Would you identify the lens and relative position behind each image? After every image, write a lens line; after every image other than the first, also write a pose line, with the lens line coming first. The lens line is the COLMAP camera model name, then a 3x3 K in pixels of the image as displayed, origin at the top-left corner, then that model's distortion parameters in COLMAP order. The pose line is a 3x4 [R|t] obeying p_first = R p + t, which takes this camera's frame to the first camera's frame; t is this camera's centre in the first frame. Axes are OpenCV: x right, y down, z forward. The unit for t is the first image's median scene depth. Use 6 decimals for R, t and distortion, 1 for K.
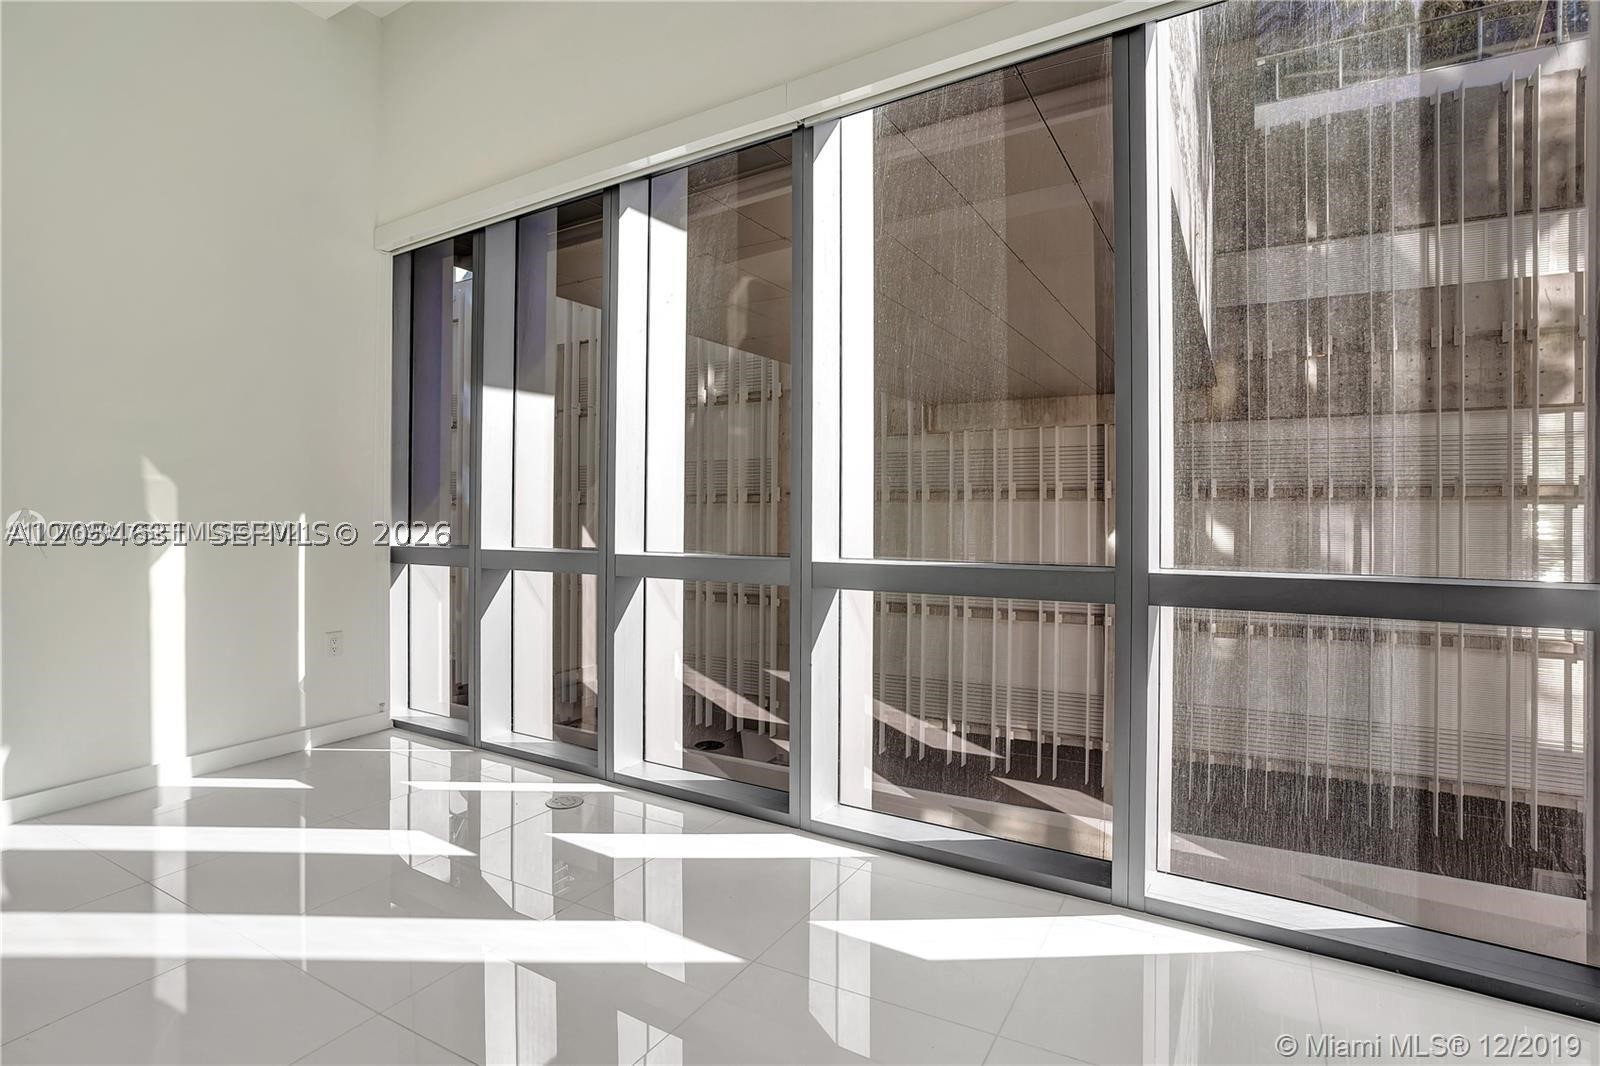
lens RADIAL K [[805.8, 0, 791.0], [0, 805.8, 528.5], [0, 0, 1]] dist [-0.035429, 0.009561]
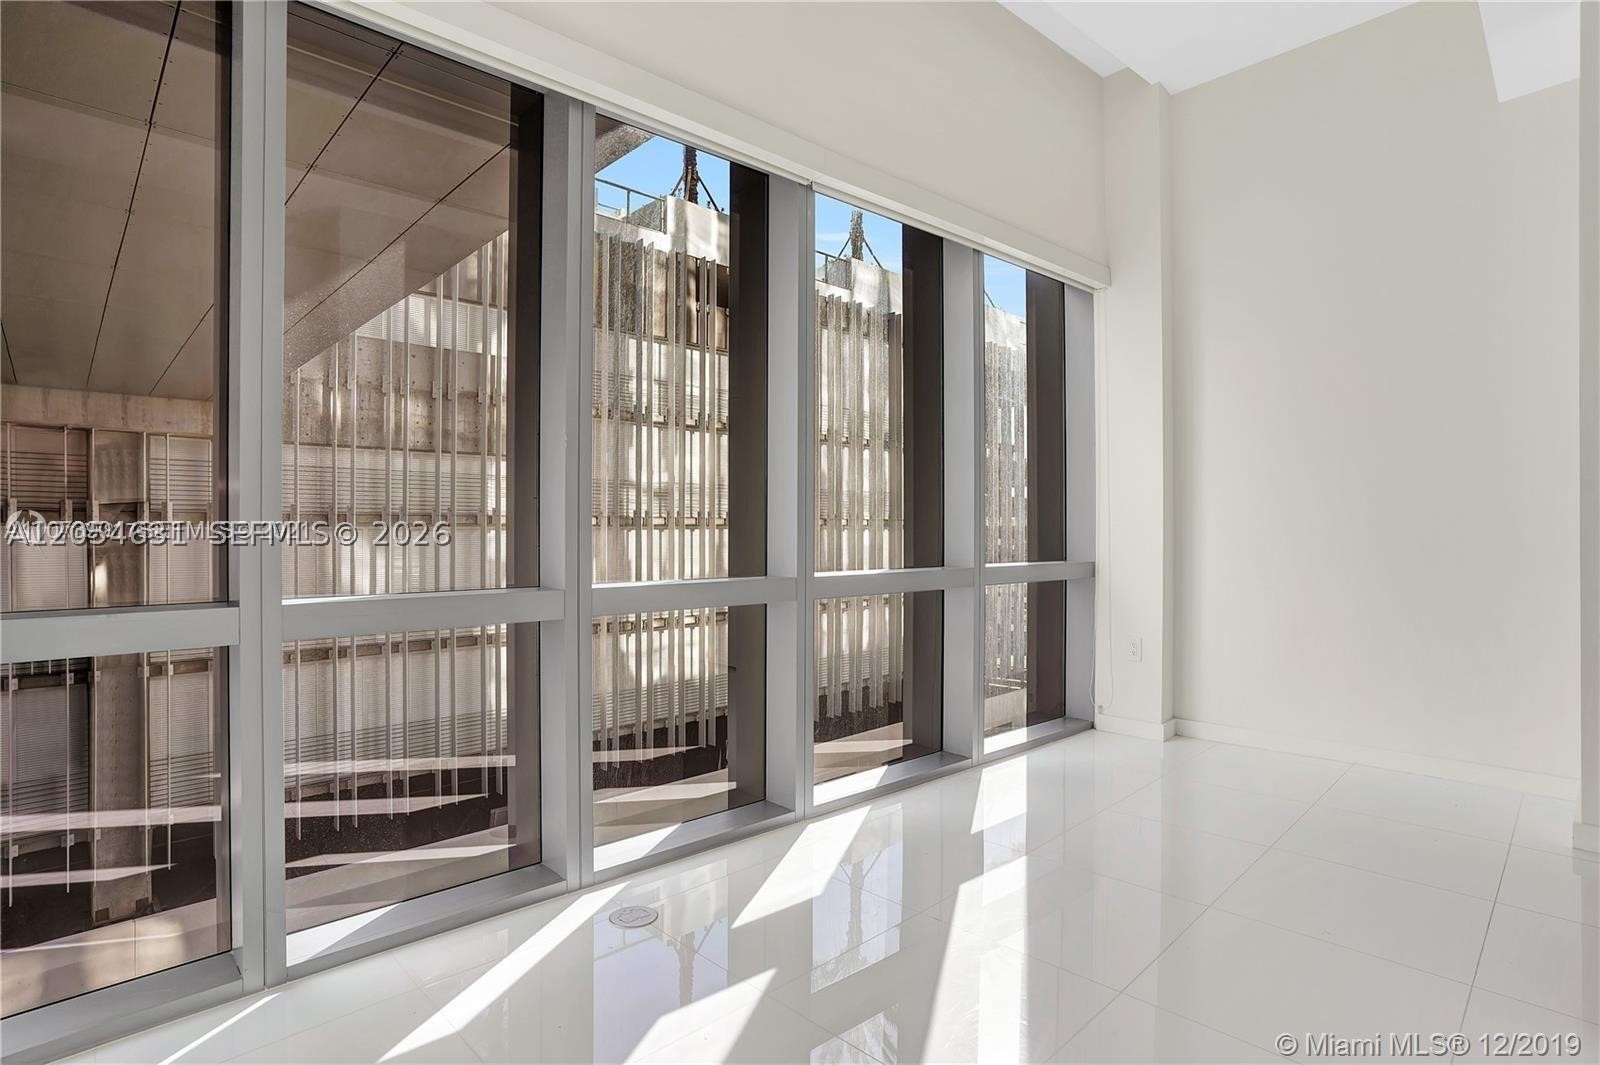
lens RADIAL K [[805.8, 0, 807.4], [0, 805.8, 526.9], [0, 0, 1]] dist [-0.035429, 0.009561]
pose [[0.321922, 0.005707, 0.946749, -0.529096], [0.026069, 0.999549, -0.014890, -0.009382], [-0.946407, 0.029474, 0.321628, 0.307557]]
